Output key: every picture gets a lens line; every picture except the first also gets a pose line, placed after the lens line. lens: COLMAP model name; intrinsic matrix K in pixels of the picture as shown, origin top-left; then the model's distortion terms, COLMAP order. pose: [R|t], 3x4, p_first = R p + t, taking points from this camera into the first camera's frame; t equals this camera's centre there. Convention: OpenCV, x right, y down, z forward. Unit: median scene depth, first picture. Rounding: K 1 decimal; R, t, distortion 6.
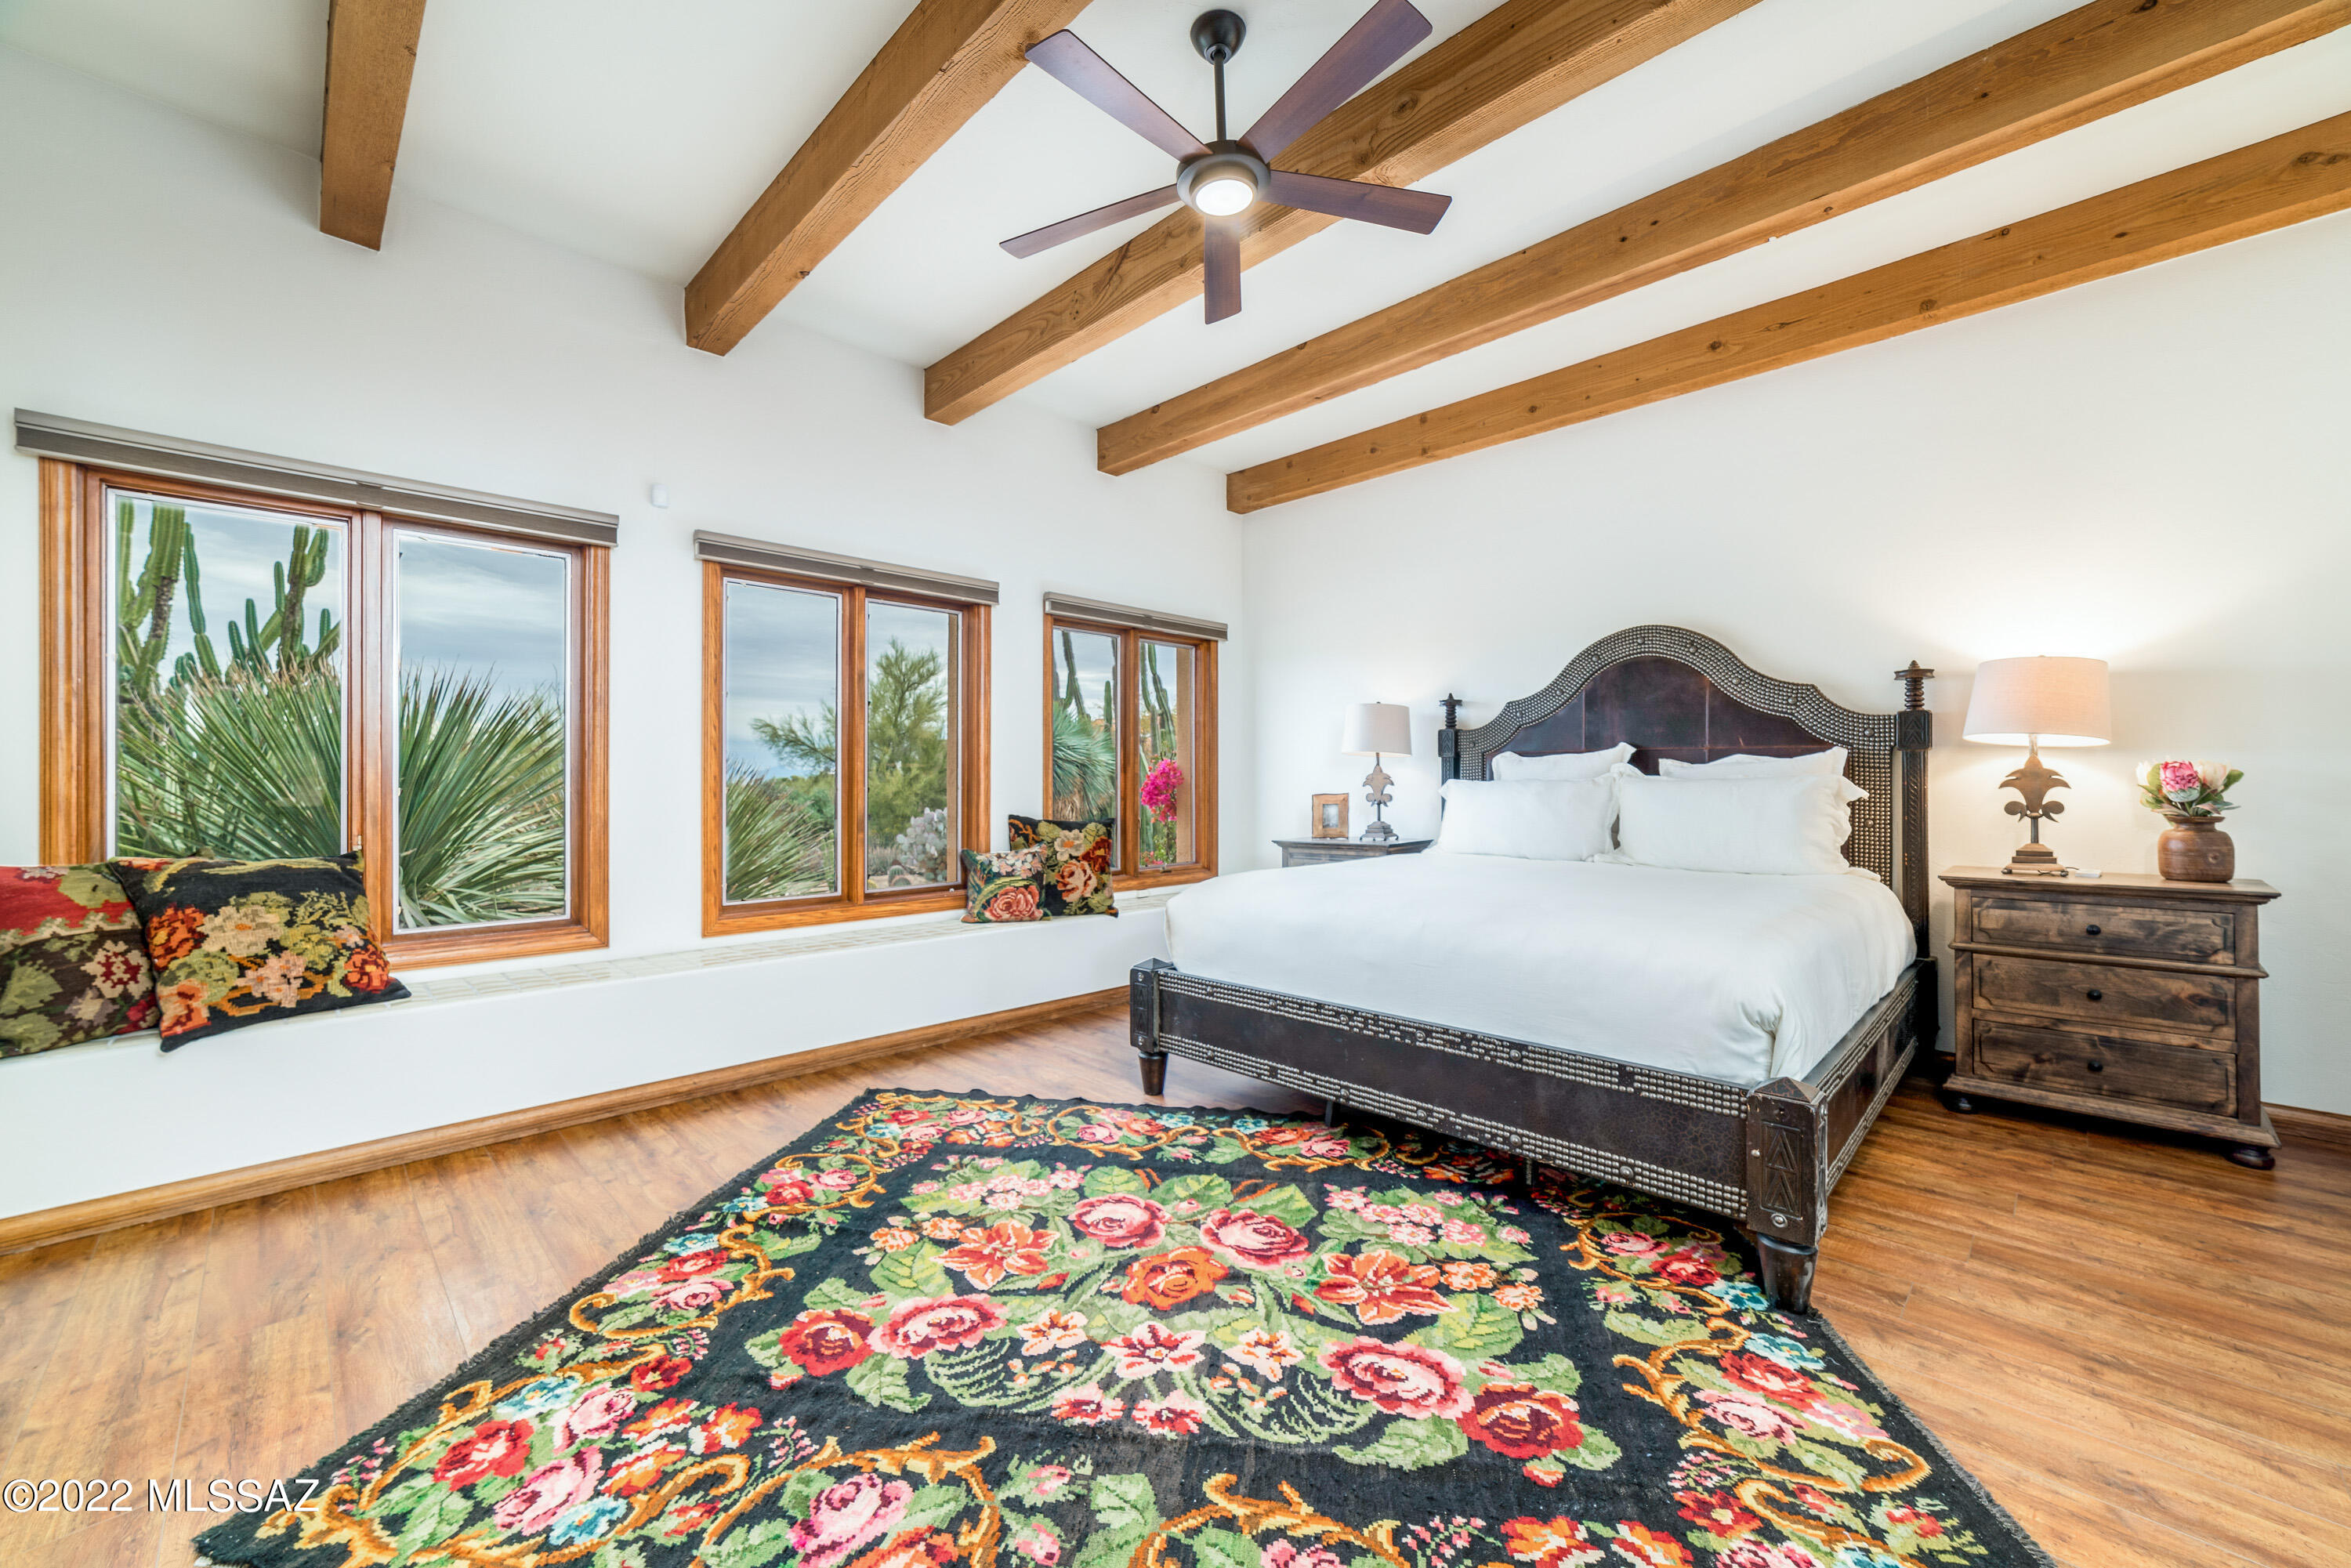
lens RADIAL K [[920.7, 0, 1154.9], [0, 920.7, 783.1], [0, 0, 1]] dist [-0.017354, 0.006340]
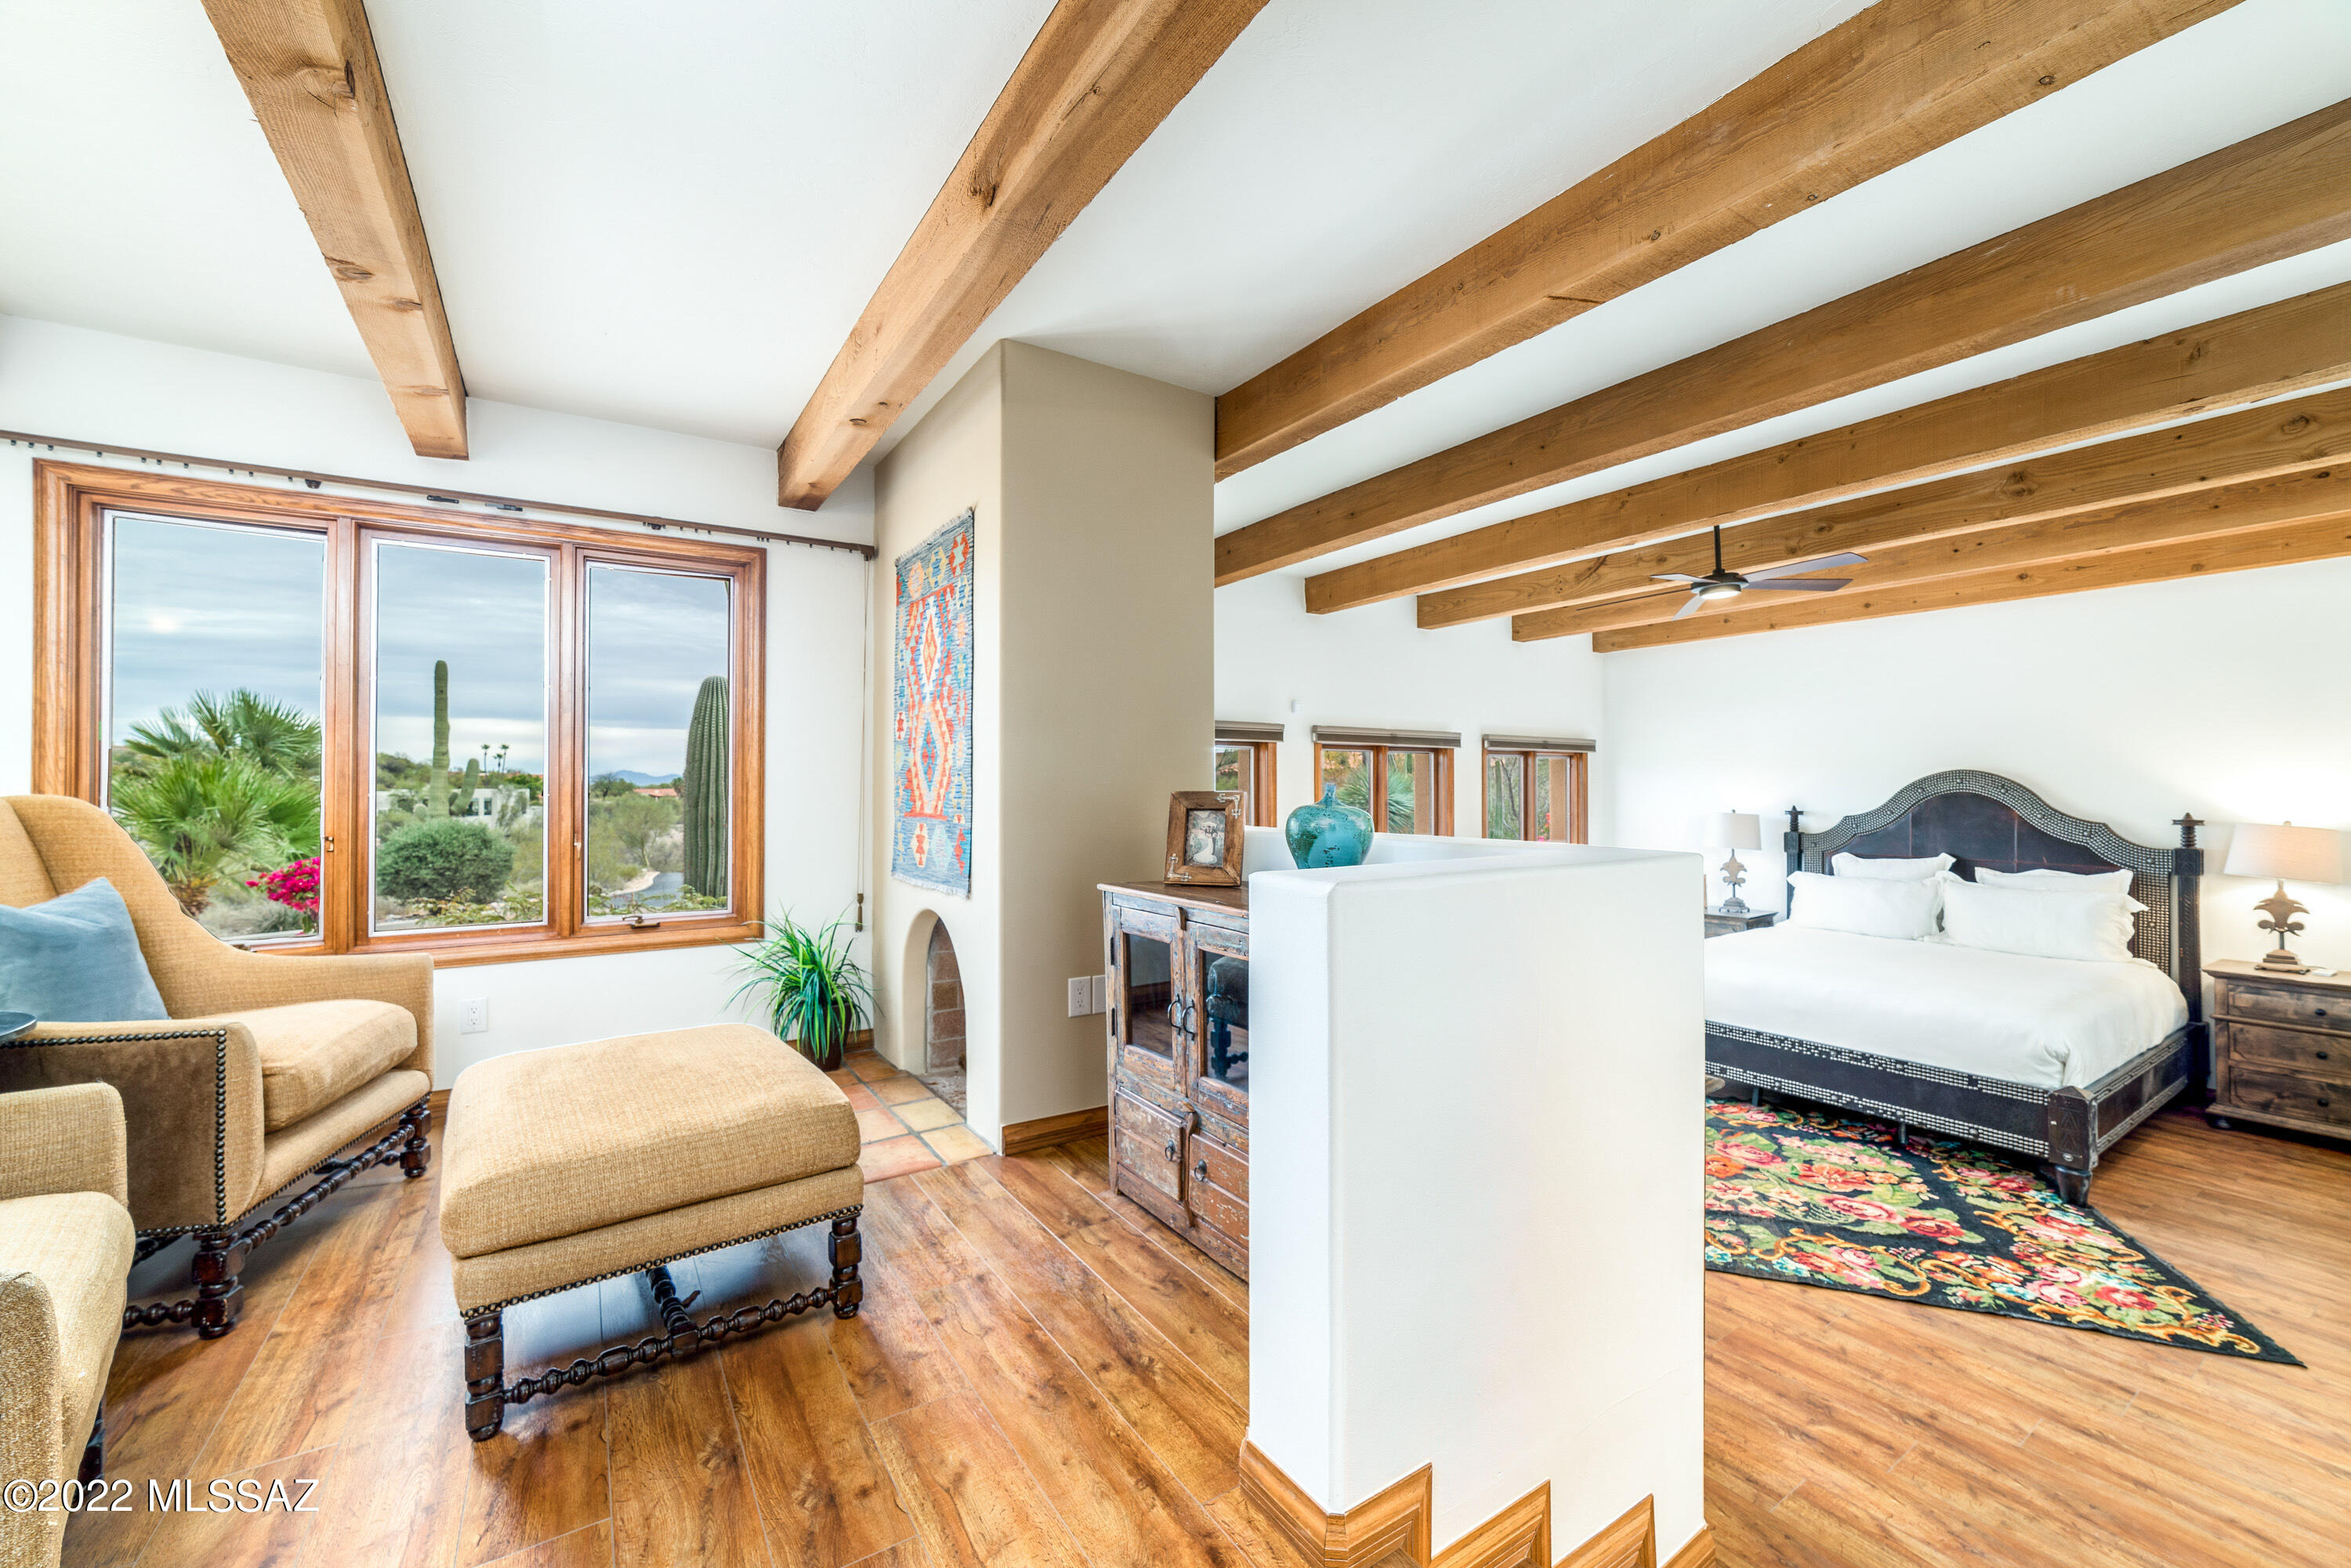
lens RADIAL K [[920.7, 0, 1155.9], [0, 920.7, 782.6], [0, 0, 1]] dist [-0.017354, 0.006340]
pose [[0.979385, 0.000606, -0.202001, -0.648594], [-0.001738, 0.999984, -0.005428, -0.241903], [0.201994, 0.005667, 0.979370, -1.013748]]
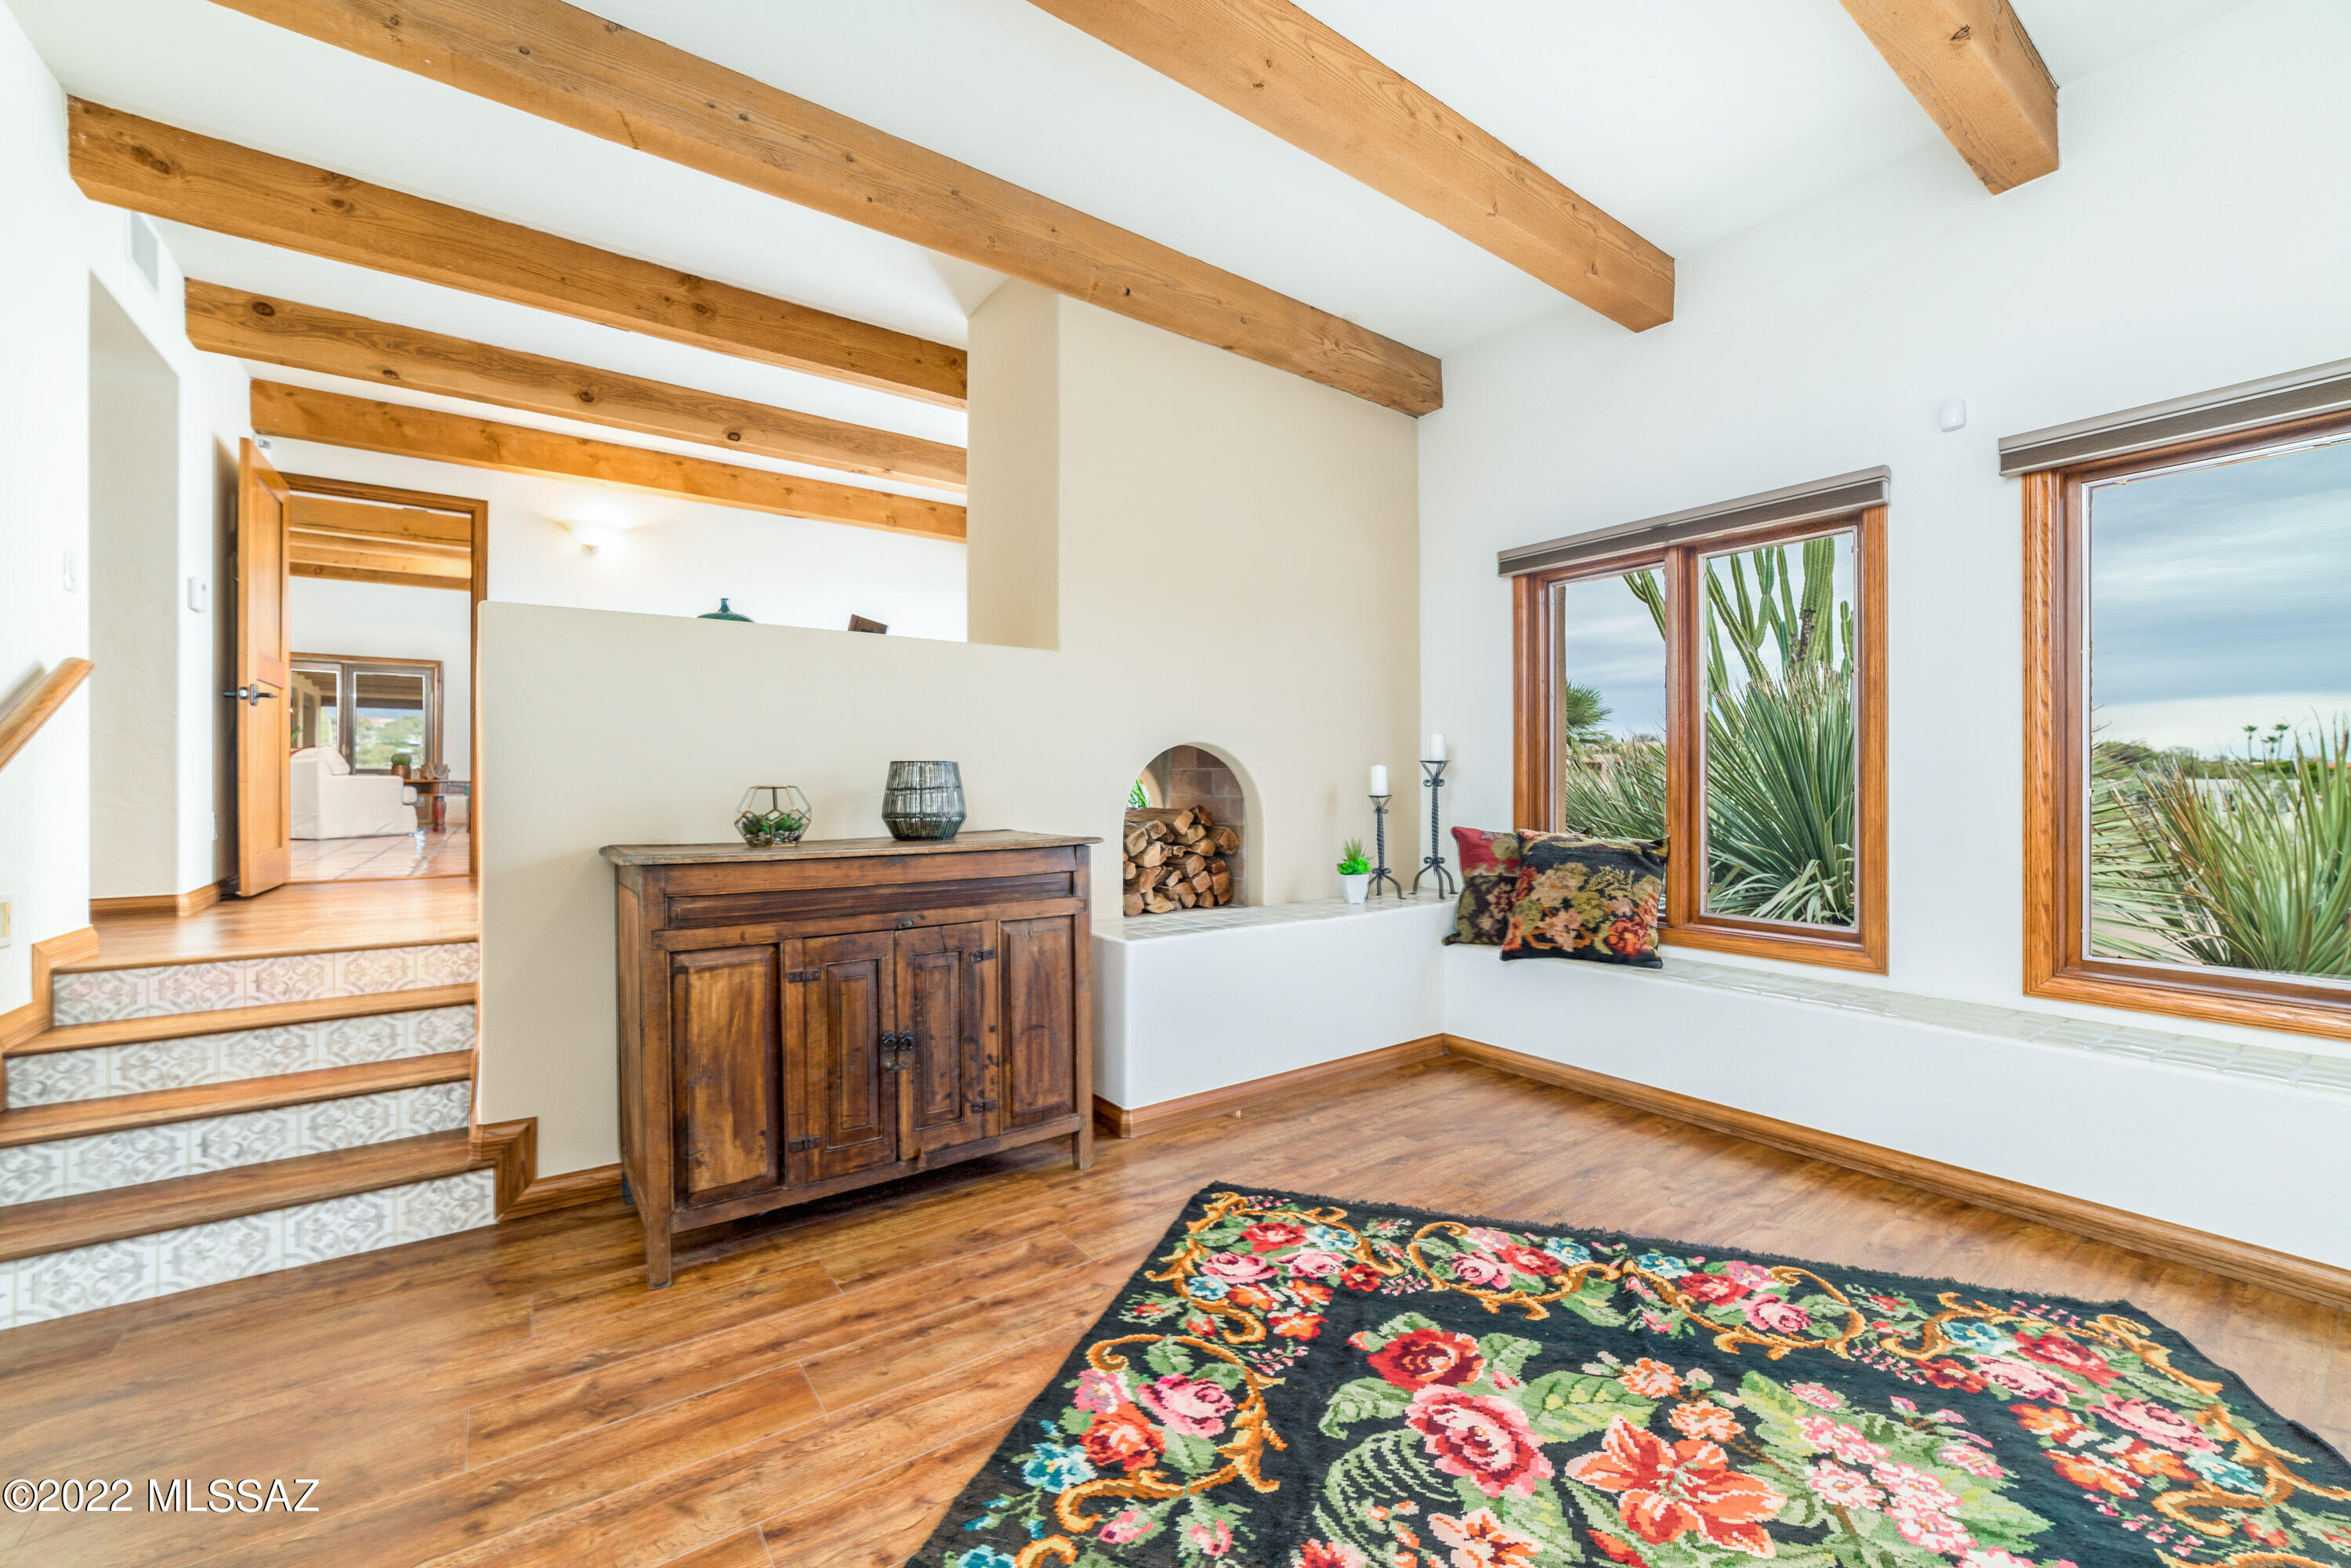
lens RADIAL K [[920.7, 0, 1162.0], [0, 920.7, 785.4], [0, 0, 1]] dist [-0.017354, 0.006340]
pose [[-0.137565, 0.008119, -0.990459, 0.452583], [0.001089, 0.999967, 0.008046, -0.005385], [0.990492, 0.000028, -0.137570, 0.606787]]
